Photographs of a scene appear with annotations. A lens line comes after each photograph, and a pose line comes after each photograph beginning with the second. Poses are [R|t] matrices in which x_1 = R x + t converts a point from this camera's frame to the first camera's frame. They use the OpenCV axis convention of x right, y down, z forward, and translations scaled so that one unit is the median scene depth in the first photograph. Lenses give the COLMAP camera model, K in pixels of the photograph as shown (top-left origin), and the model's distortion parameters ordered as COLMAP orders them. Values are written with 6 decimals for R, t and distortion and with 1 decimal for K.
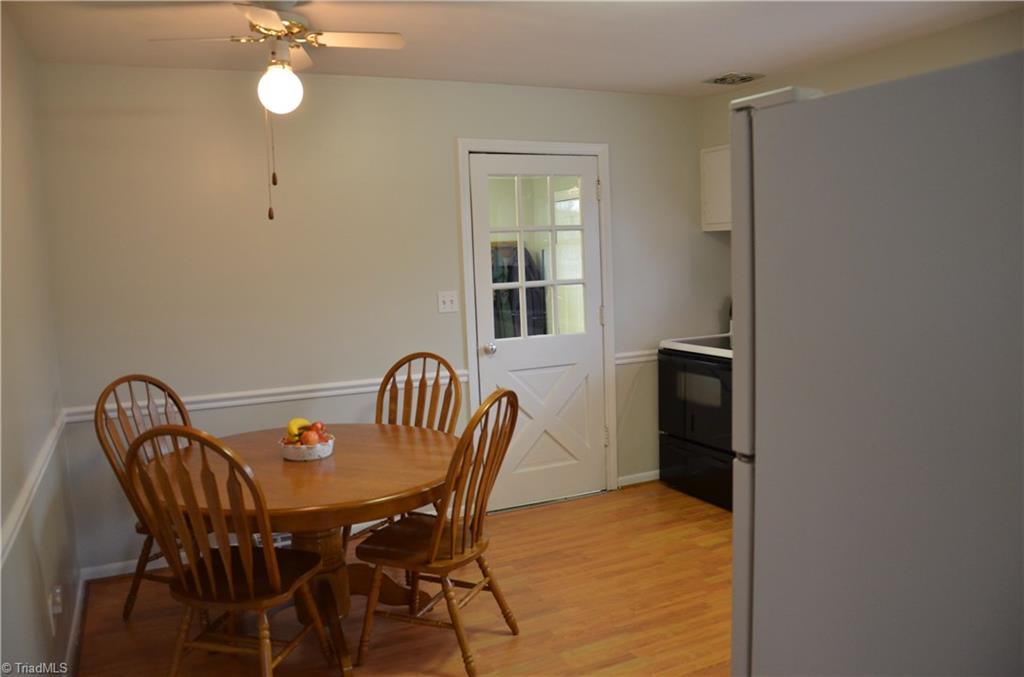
lens RADIAL K [[808.2, 0, 515.5], [0, 808.2, 337.8], [0, 0, 1]] dist [-0.130909, 0.078959]
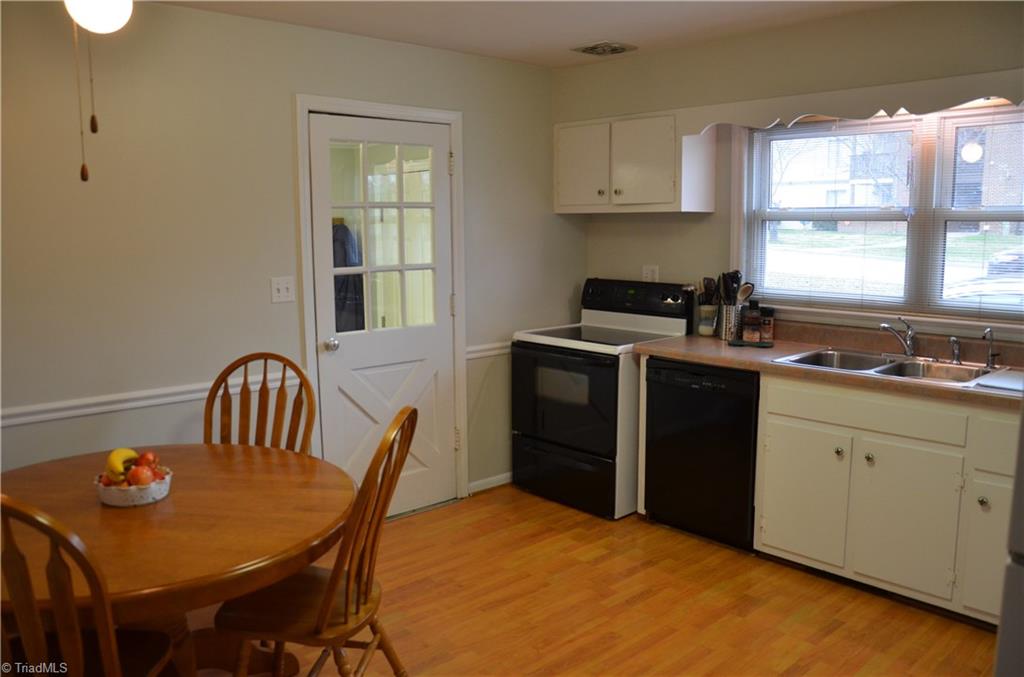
lens RADIAL K [[808.2, 0, 515.9], [0, 808.2, 343.6], [0, 0, 1]] dist [-0.130909, 0.078959]
pose [[0.959524, -0.009981, 0.281451, -0.090149], [0.000819, 0.999466, 0.032651, -0.016097], [-0.281627, -0.031099, 0.959020, 0.141958]]
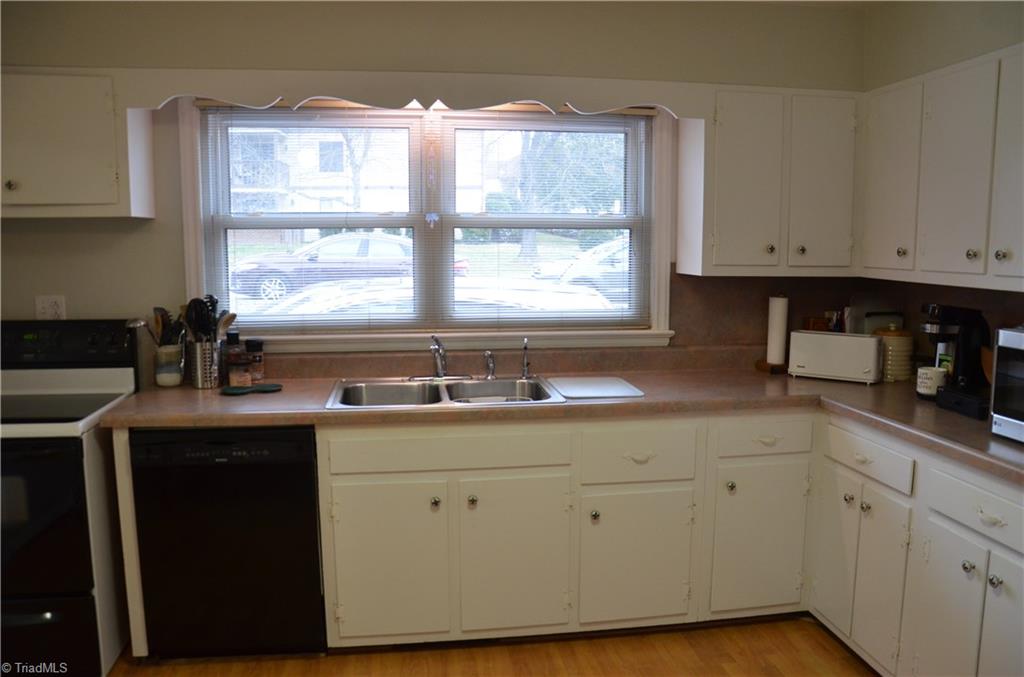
lens RADIAL K [[808.2, 0, 510.4], [0, 808.2, 342.9], [0, 0, 1]] dist [-0.130909, 0.078959]
pose [[0.299350, -0.090881, 0.949805, -0.175354], [0.087176, 0.993895, 0.067625, -0.057015], [-0.950153, 0.062556, 0.305445, 0.542279]]
